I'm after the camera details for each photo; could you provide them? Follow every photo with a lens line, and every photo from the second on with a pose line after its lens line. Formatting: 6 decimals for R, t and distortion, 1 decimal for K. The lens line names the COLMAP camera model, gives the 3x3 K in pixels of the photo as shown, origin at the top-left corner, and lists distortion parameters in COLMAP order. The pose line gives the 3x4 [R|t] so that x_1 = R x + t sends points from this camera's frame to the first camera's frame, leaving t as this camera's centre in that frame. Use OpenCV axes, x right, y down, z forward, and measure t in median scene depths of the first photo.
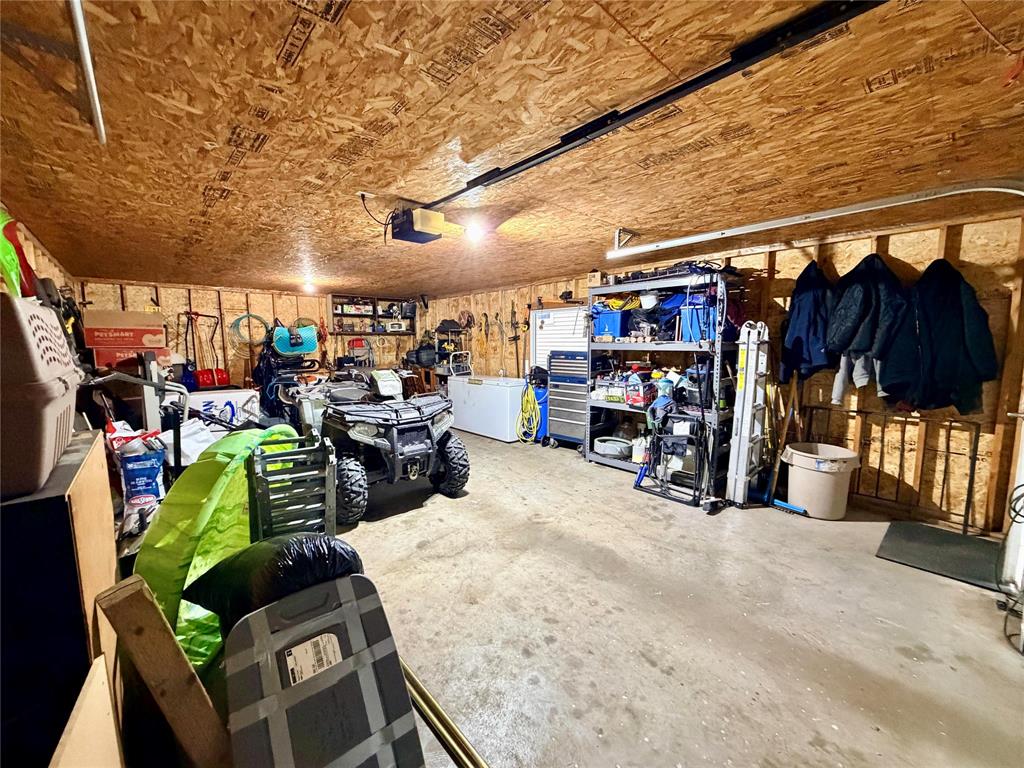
lens RADIAL K [[408.4, 0, 511.3], [0, 408.4, 384.8], [0, 0, 1]] dist [0.005251, -0.000835]
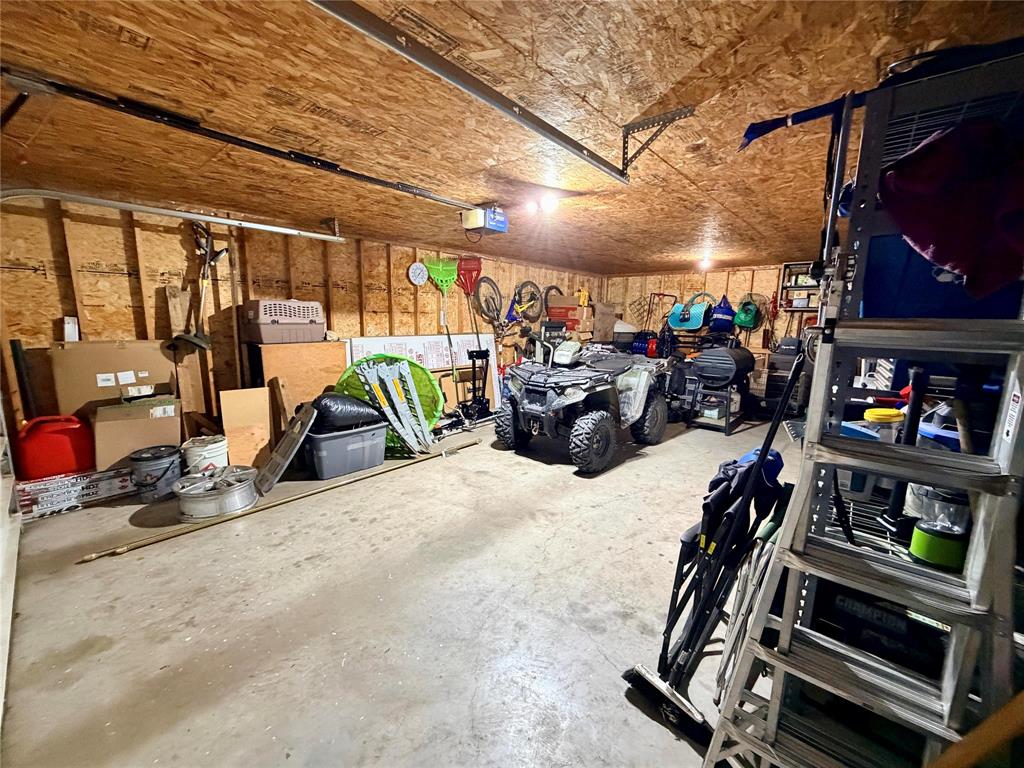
lens RADIAL K [[408.4, 0, 509.5], [0, 408.4, 384.5], [0, 0, 1]] dist [0.005251, -0.000835]
pose [[0.100237, 0.173560, -0.979709, 1.091474], [-0.123108, 0.979265, 0.160886, -0.109580], [0.987318, 0.104484, 0.119525, 0.967672]]
